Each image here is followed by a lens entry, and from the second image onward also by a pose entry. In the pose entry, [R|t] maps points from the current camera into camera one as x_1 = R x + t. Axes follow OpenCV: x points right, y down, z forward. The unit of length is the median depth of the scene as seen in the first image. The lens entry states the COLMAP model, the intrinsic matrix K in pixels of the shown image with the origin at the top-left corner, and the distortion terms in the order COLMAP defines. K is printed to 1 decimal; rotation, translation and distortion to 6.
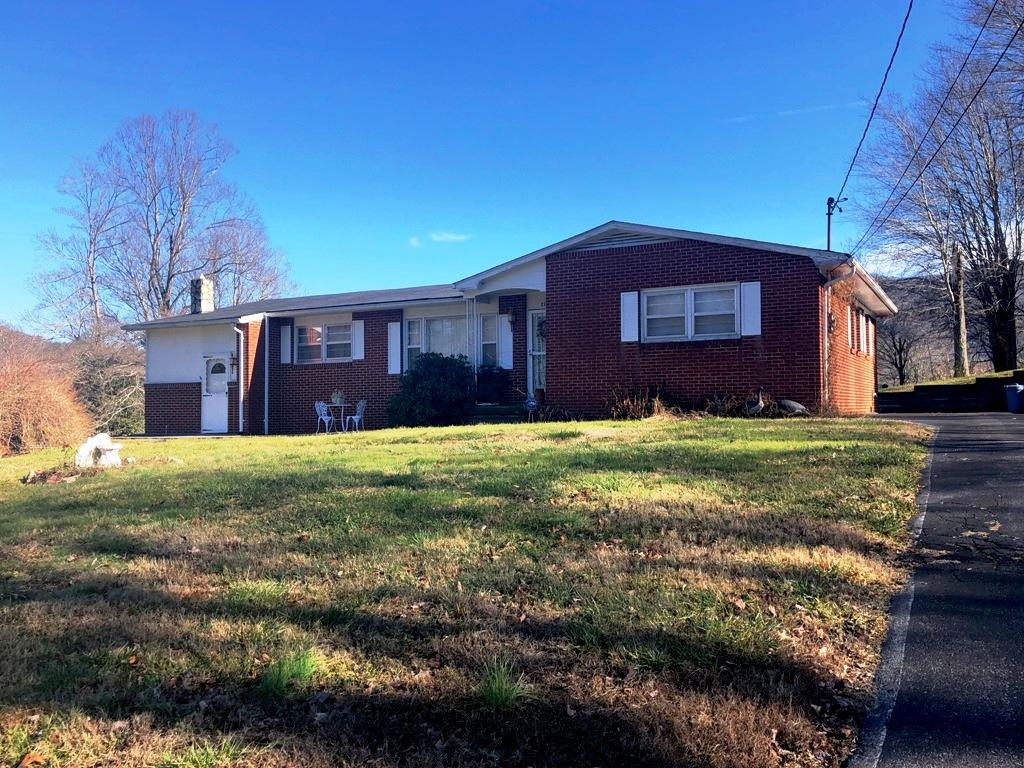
lens RADIAL K [[875.5, 0, 512.0], [0, 875.5, 384.0], [0, 0, 1]] dist [0.027966, -0.023757]
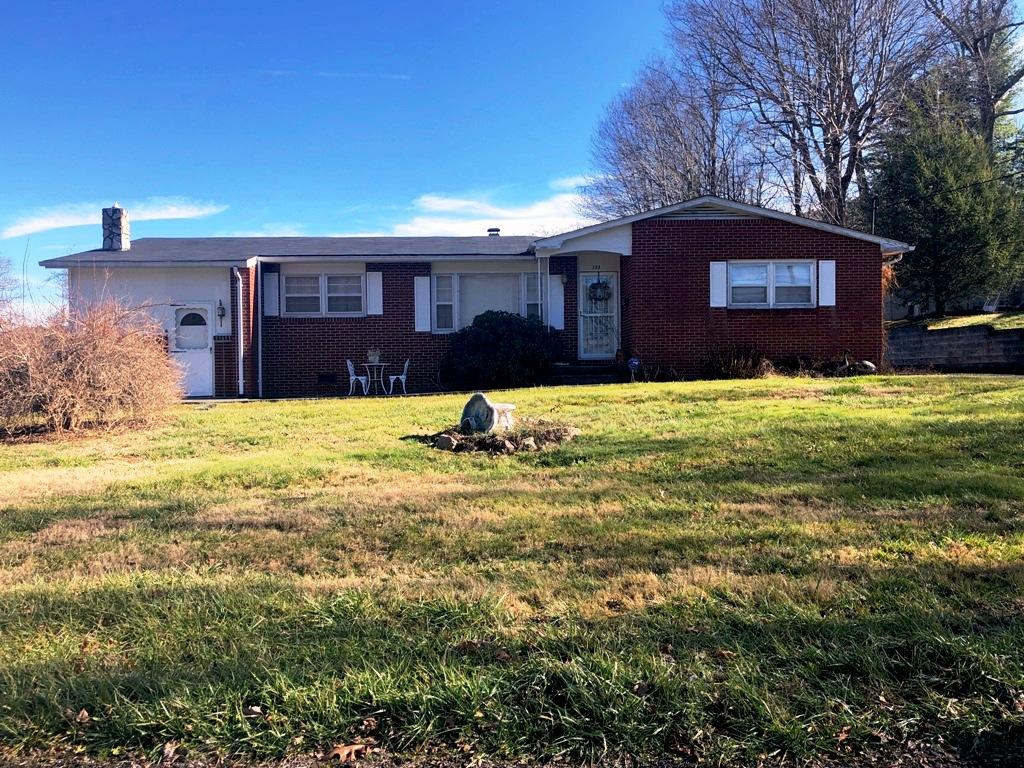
lens RADIAL K [[875.5, 0, 512.0], [0, 875.5, 384.0], [0, 0, 1]] dist [0.027966, -0.023757]
pose [[0.878897, -0.002586, 0.477005, -0.502949], [-0.014786, 0.999357, 0.032663, 0.013018], [-0.476782, -0.035760, 0.878294, 0.124877]]
